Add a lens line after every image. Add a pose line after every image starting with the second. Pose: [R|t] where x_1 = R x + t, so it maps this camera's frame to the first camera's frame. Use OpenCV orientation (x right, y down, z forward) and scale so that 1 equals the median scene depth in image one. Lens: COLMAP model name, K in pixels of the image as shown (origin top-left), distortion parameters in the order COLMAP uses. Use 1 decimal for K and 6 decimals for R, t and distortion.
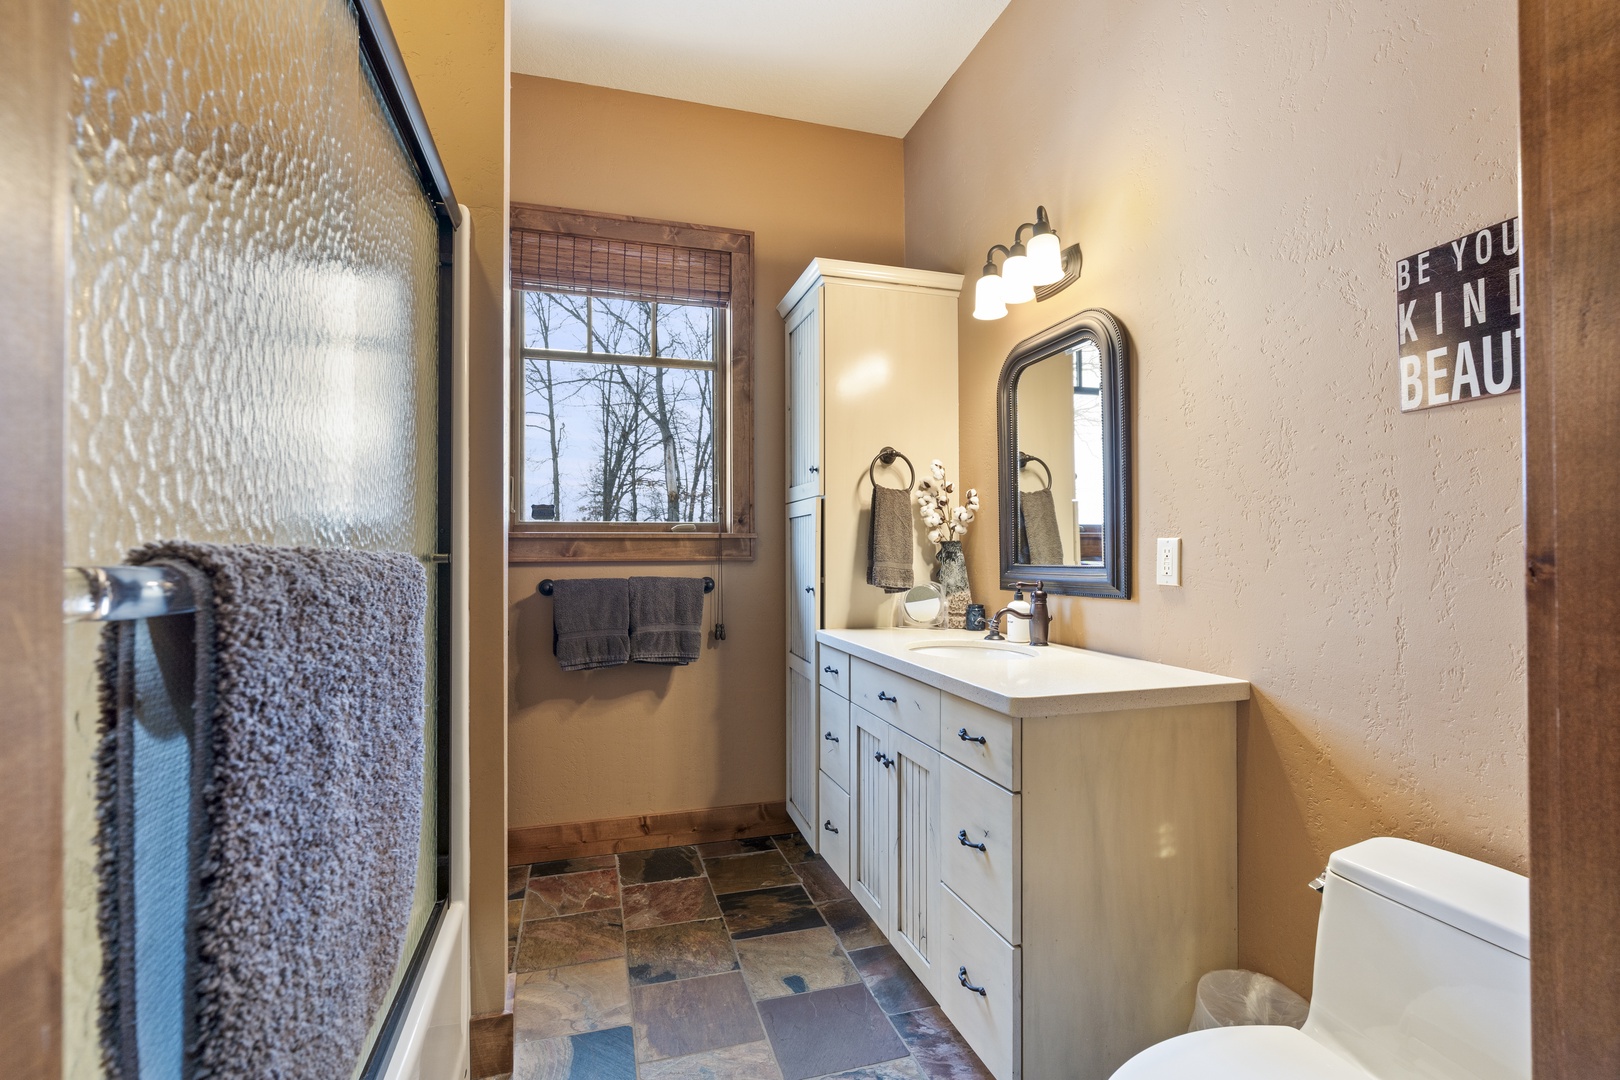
lens RADIAL K [[737.6, 0, 802.7], [0, 737.6, 541.1], [0, 0, 1]] dist [-0.003310, 0.001452]
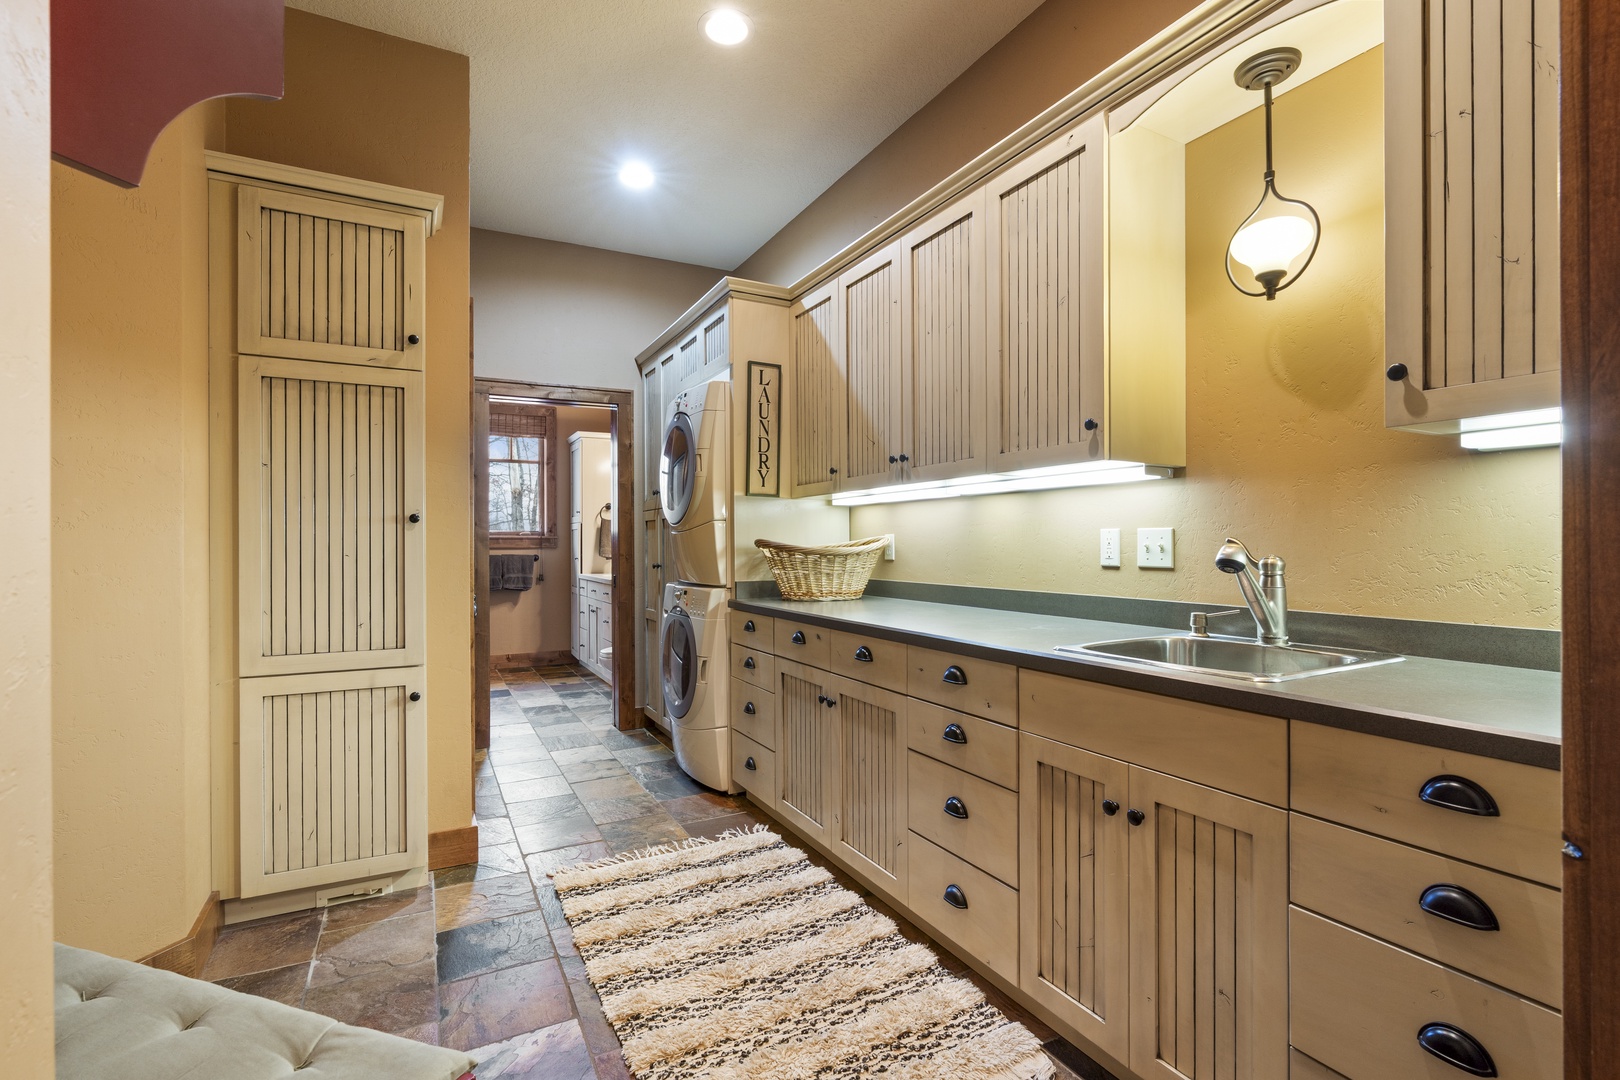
lens RADIAL K [[737.6, 0, 802.7], [0, 737.6, 541.1], [0, 0, 1]] dist [-0.003310, 0.001452]
pose [[0.980710, -0.001043, 0.195467, 0.250845], [-0.000700, 0.999961, 0.008845, -0.016587], [-0.195469, -0.008811, 0.980670, -1.501797]]
